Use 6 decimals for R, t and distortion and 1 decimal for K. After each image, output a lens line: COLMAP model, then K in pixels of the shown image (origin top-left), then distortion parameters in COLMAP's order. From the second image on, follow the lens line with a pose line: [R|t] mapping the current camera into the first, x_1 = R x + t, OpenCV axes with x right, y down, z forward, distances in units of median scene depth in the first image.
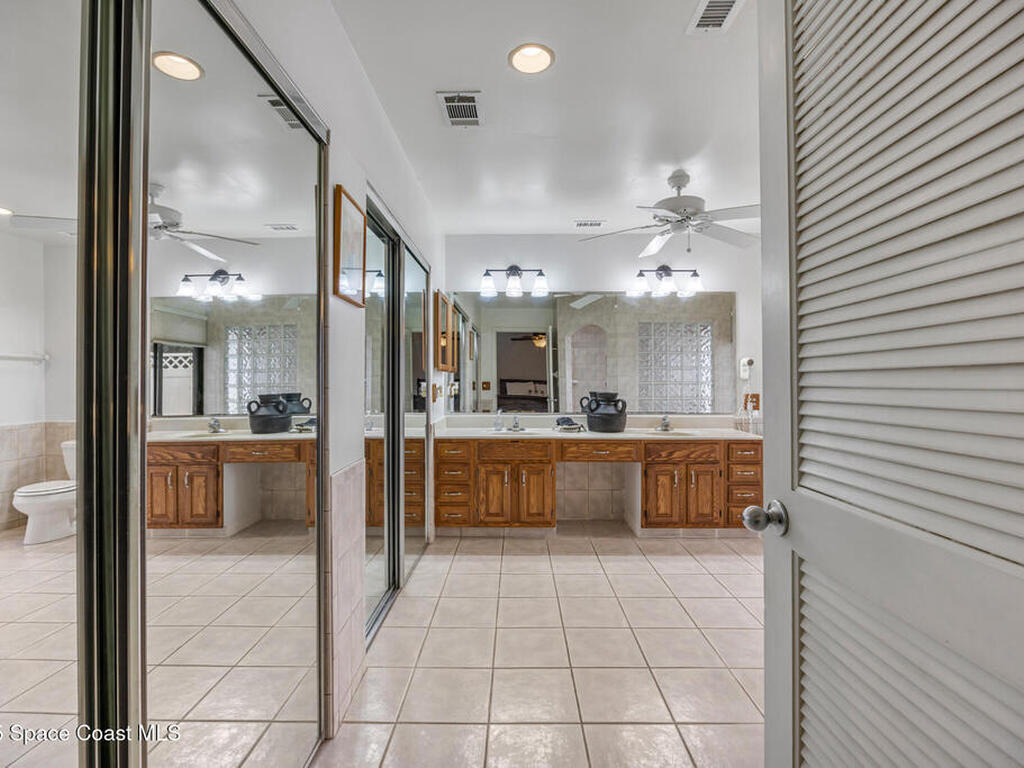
lens RADIAL K [[470.3, 0, 505.0], [0, 470.3, 383.7], [0, 0, 1]] dist [-0.004102, -0.000197]
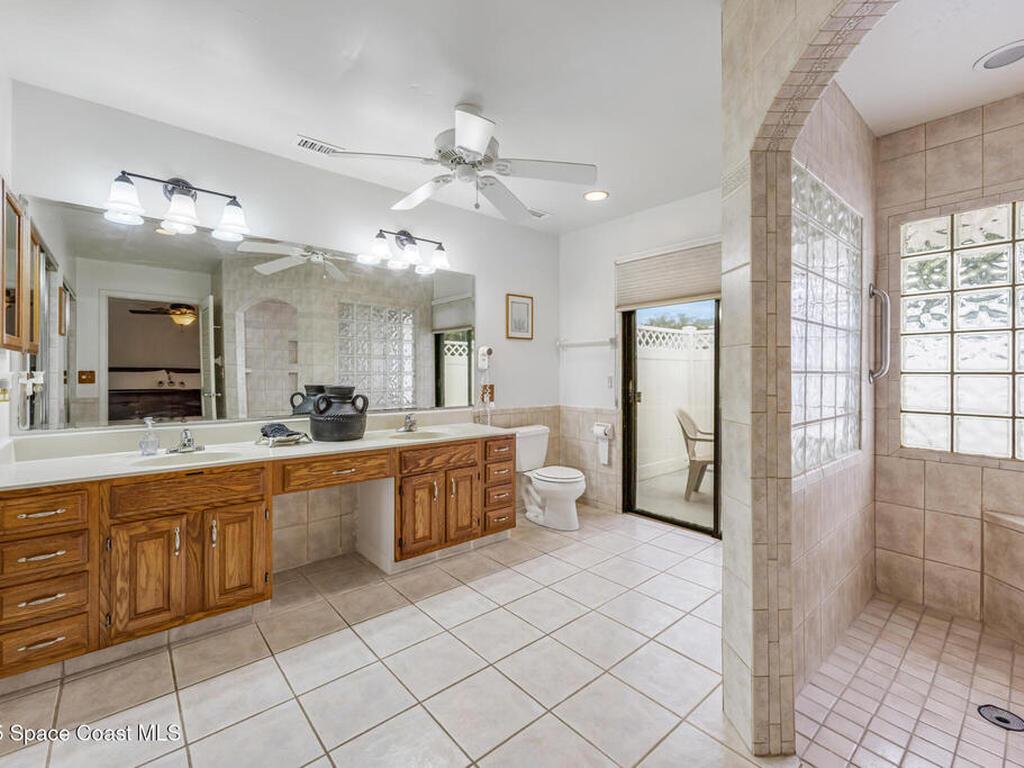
lens RADIAL K [[453.8, 0, 511.3], [0, 453.8, 373.8], [0, 0, 1]] dist [0.003090, 0.000061]
pose [[0.743905, 0.000536, 0.668286, -0.059493], [-0.001403, 0.999999, 0.000759, -0.001662], [-0.668284, -0.001502, 0.743904, 0.300077]]
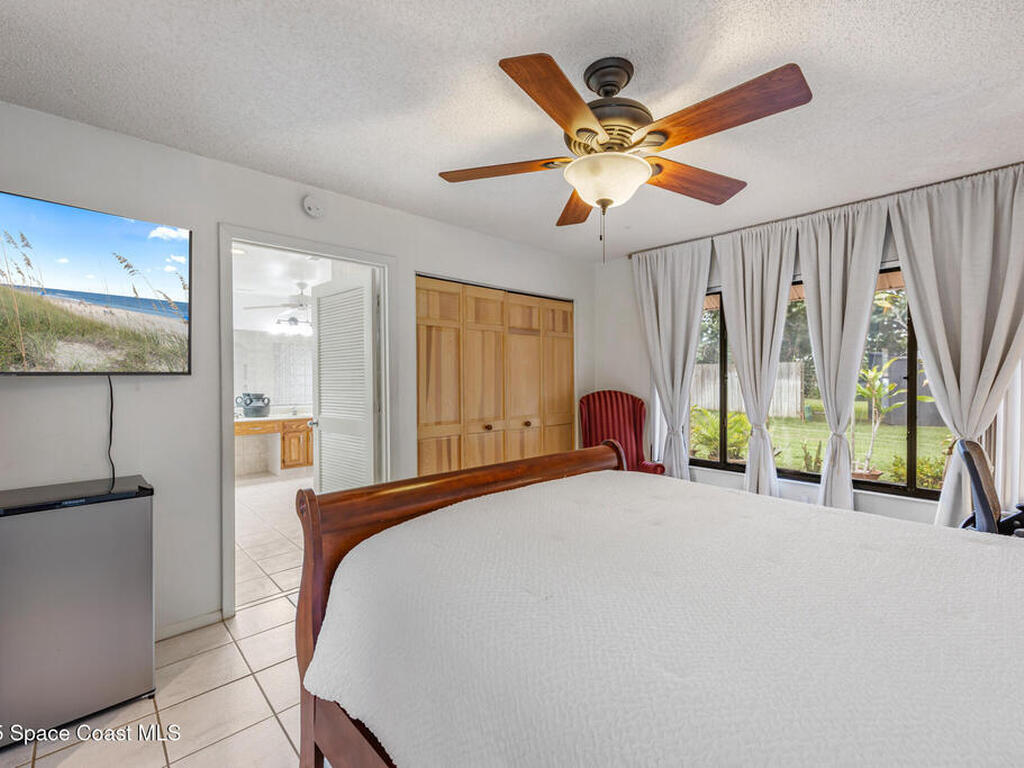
lens RADIAL K [[453.8, 0, 516.9], [0, 453.8, 386.4], [0, 0, 1]] dist [0.003090, 0.000061]
pose [[0.701222, -0.008513, 0.712892, -0.284224], [0.001684, 0.999946, 0.010284, -0.021080], [-0.712941, -0.006011, 0.701199, -0.777990]]
